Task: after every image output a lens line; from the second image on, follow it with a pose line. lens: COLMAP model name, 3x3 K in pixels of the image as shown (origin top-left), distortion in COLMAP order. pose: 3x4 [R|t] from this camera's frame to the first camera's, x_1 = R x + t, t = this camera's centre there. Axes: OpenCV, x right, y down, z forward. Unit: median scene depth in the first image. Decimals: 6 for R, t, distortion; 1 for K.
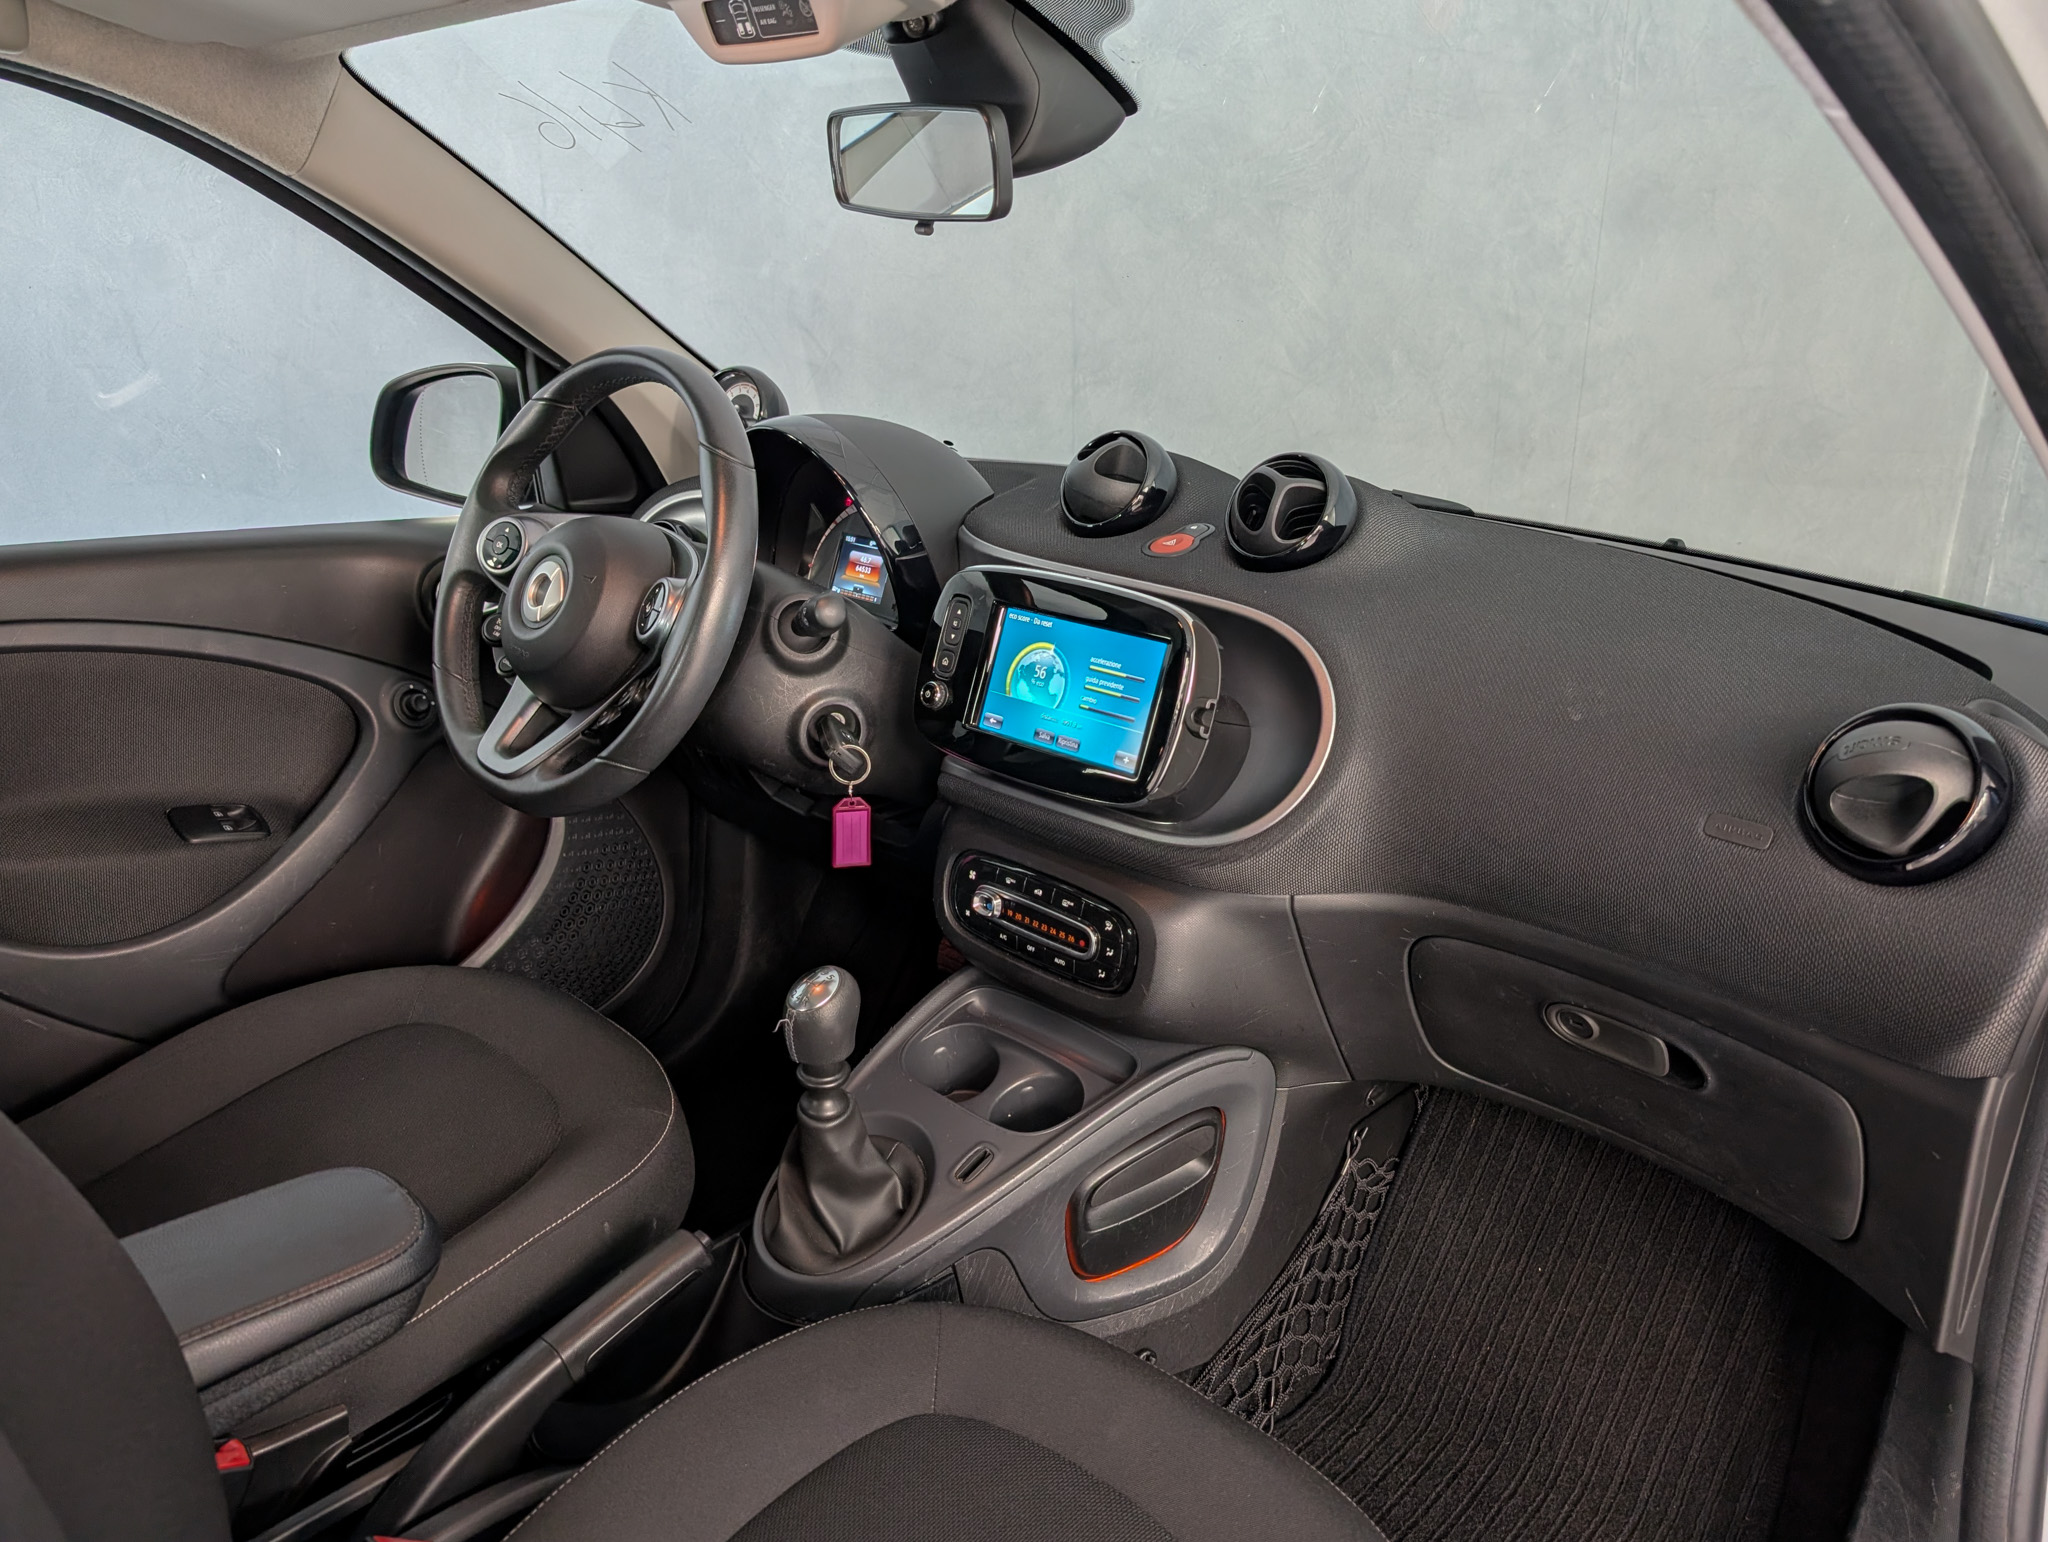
lens RADIAL K [[1497.3, 0, 1025.3], [0, 1497.3, 766.3], [0, 0, 1]] dist [-0.000141, -0.001235]
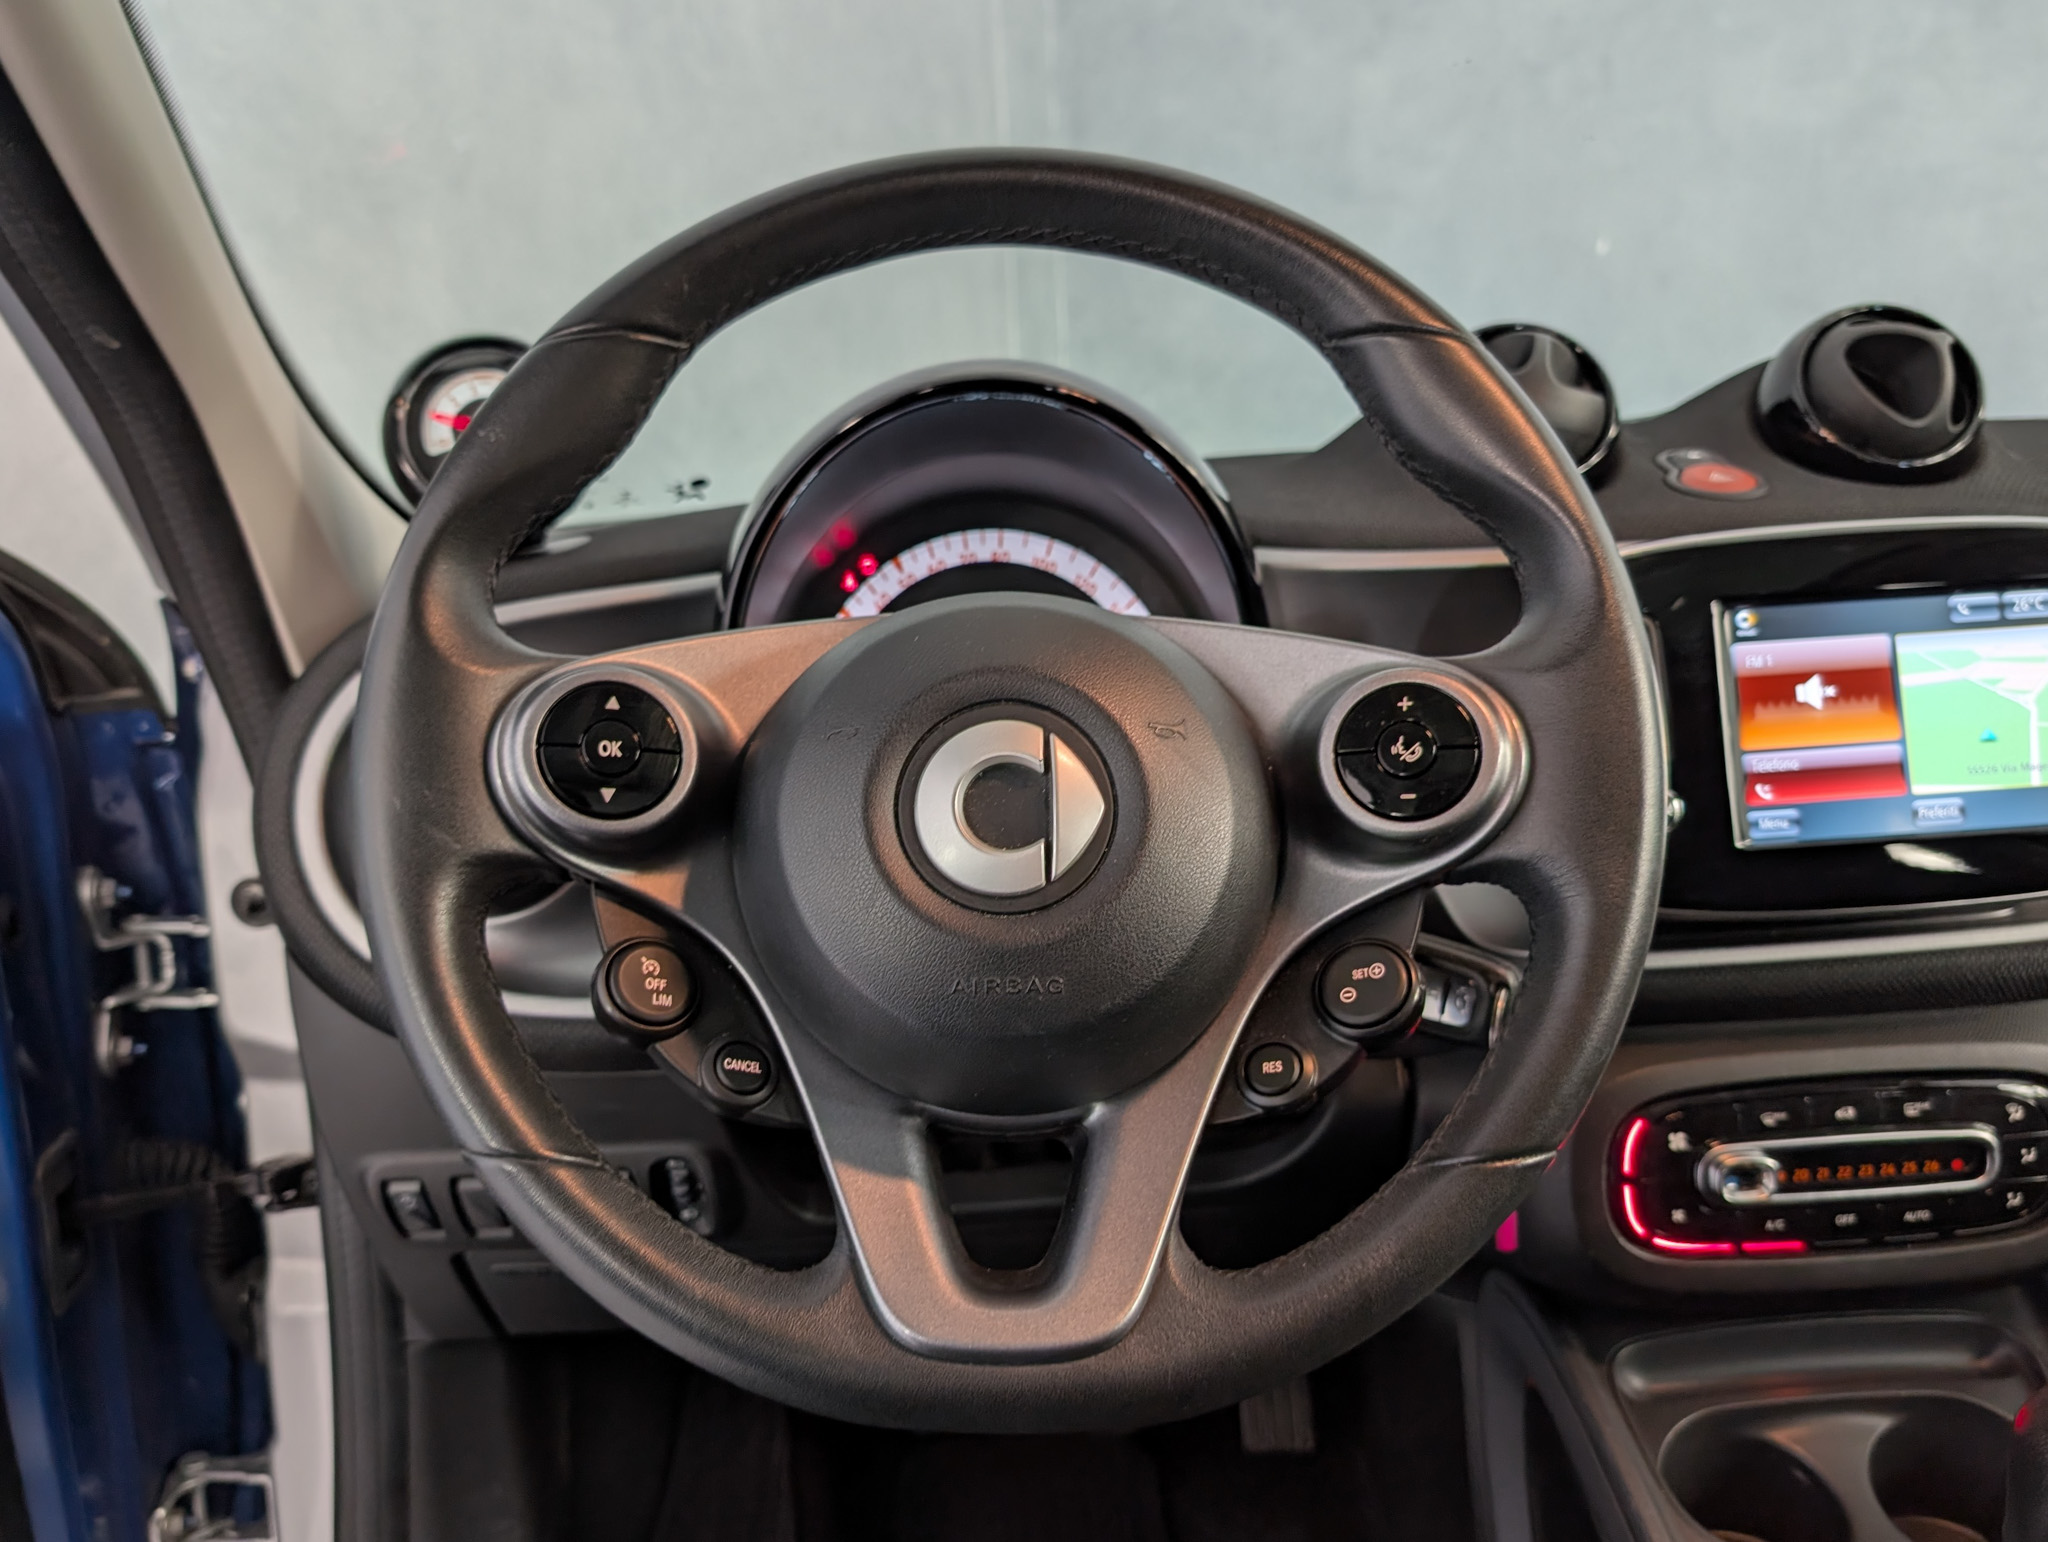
lens RADIAL K [[1781.9, 0, 977.9], [0, 1781.9, 772.6], [0, 0, 1]] dist [-0.008320, -0.003539]
pose [[0.712405, -0.222591, 0.665532, -0.623650], [0.295328, 0.955390, 0.003407, -0.130224], [-0.636601, 0.194123, 0.746362, 0.701762]]
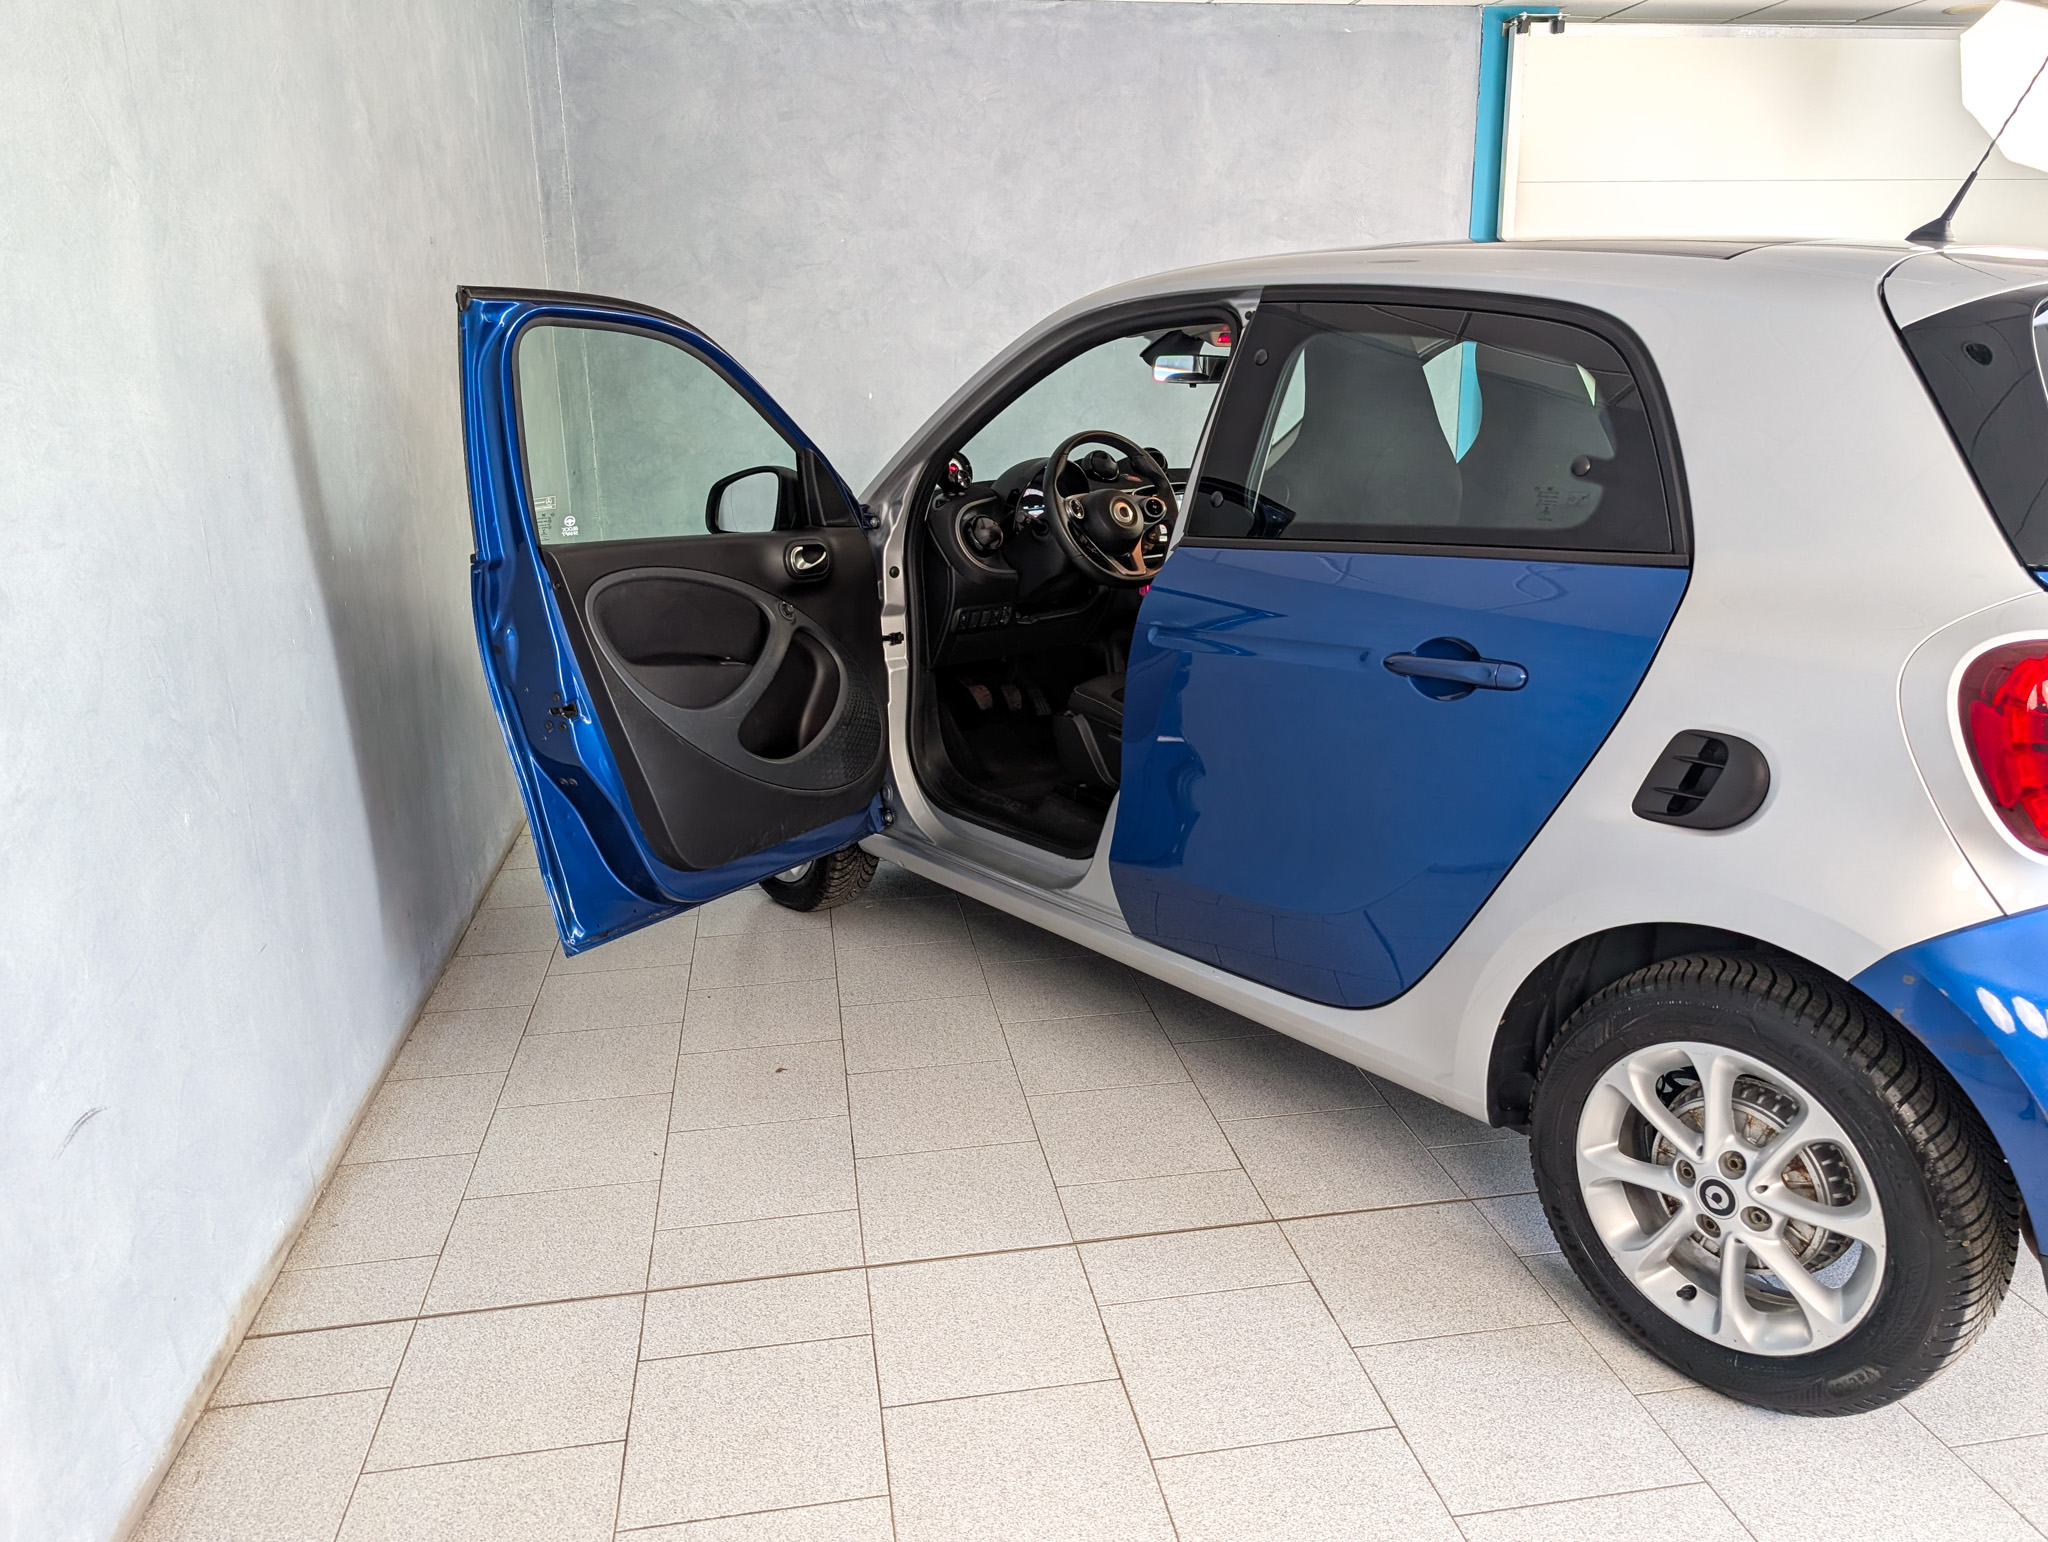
lens RADIAL K [[1417.2, 0, 1143.0], [0, 1417.2, 705.9], [0, 0, 1]] dist [0.039848, -0.036843]
pose [[0.073724, -0.251460, 0.965056, -3.180034], [0.347086, 0.913661, 0.211553, -0.355005], [-0.934931, 0.319361, 0.154637, 0.666617]]
